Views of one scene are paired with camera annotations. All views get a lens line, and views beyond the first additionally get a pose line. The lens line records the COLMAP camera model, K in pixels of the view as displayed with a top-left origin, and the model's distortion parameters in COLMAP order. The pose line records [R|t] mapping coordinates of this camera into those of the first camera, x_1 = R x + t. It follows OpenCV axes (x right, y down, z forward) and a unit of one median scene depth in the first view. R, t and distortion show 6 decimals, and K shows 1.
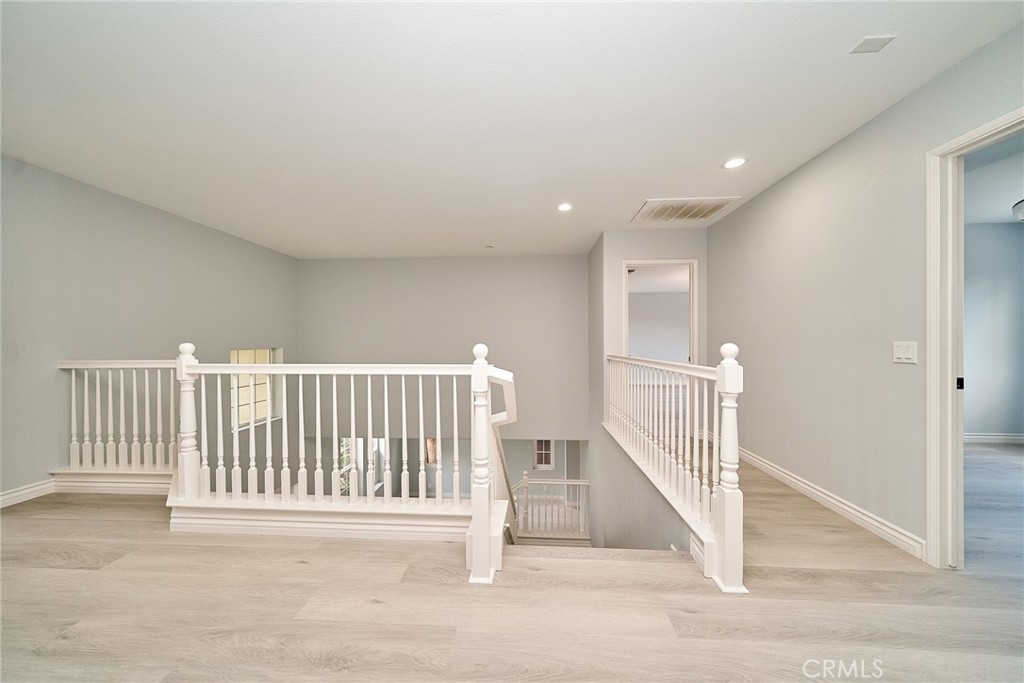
lens RADIAL K [[347.2, 0, 506.6], [0, 347.2, 343.2], [0, 0, 1]] dist [0.002119, -0.000908]
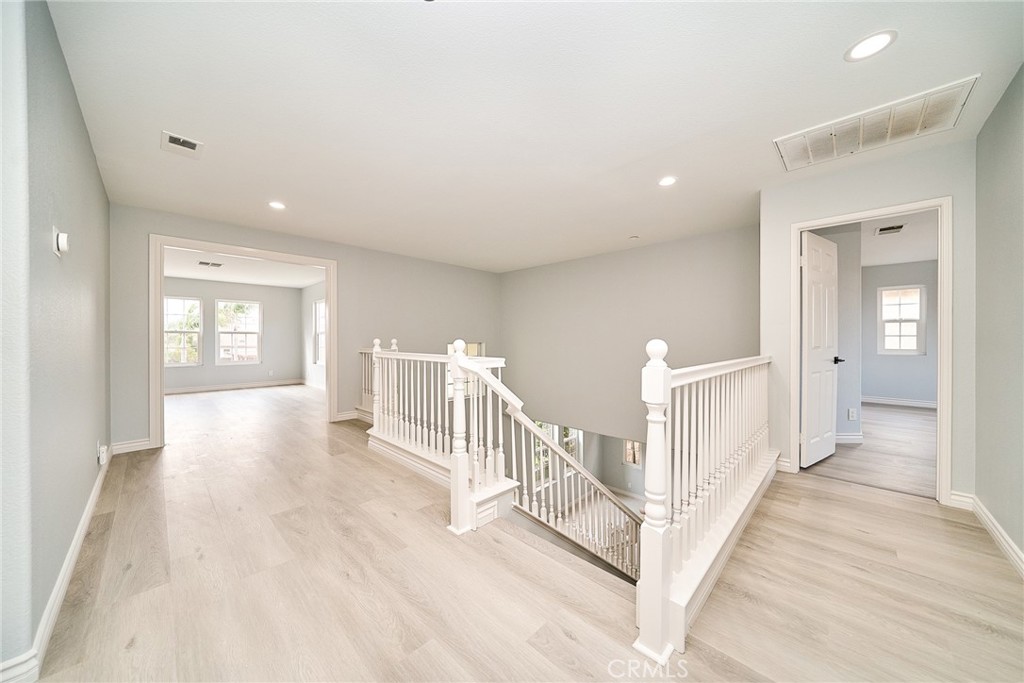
lens RADIAL K [[347.2, 0, 509.5], [0, 347.2, 342.2], [0, 0, 1]] dist [0.002119, -0.000908]
pose [[0.759544, 0.008599, -0.650400, 0.809774], [-0.003764, 0.999954, 0.008825, -0.001814], [0.650446, -0.004255, 0.759541, 0.172383]]
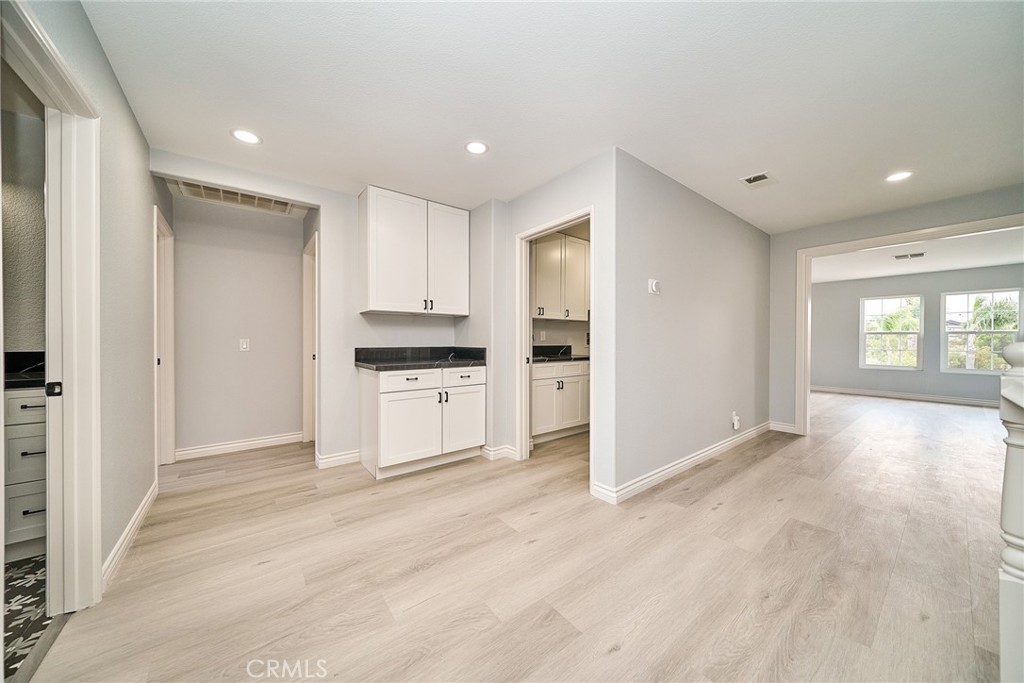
lens RADIAL K [[347.2, 0, 517.0], [0, 347.2, 340.6], [0, 0, 1]] dist [0.002119, -0.000908]
pose [[-0.733909, 0.003258, -0.679240, 0.908952], [-0.002539, 0.999968, 0.007540, -0.004078], [0.679243, 0.007259, -0.733878, 0.804037]]
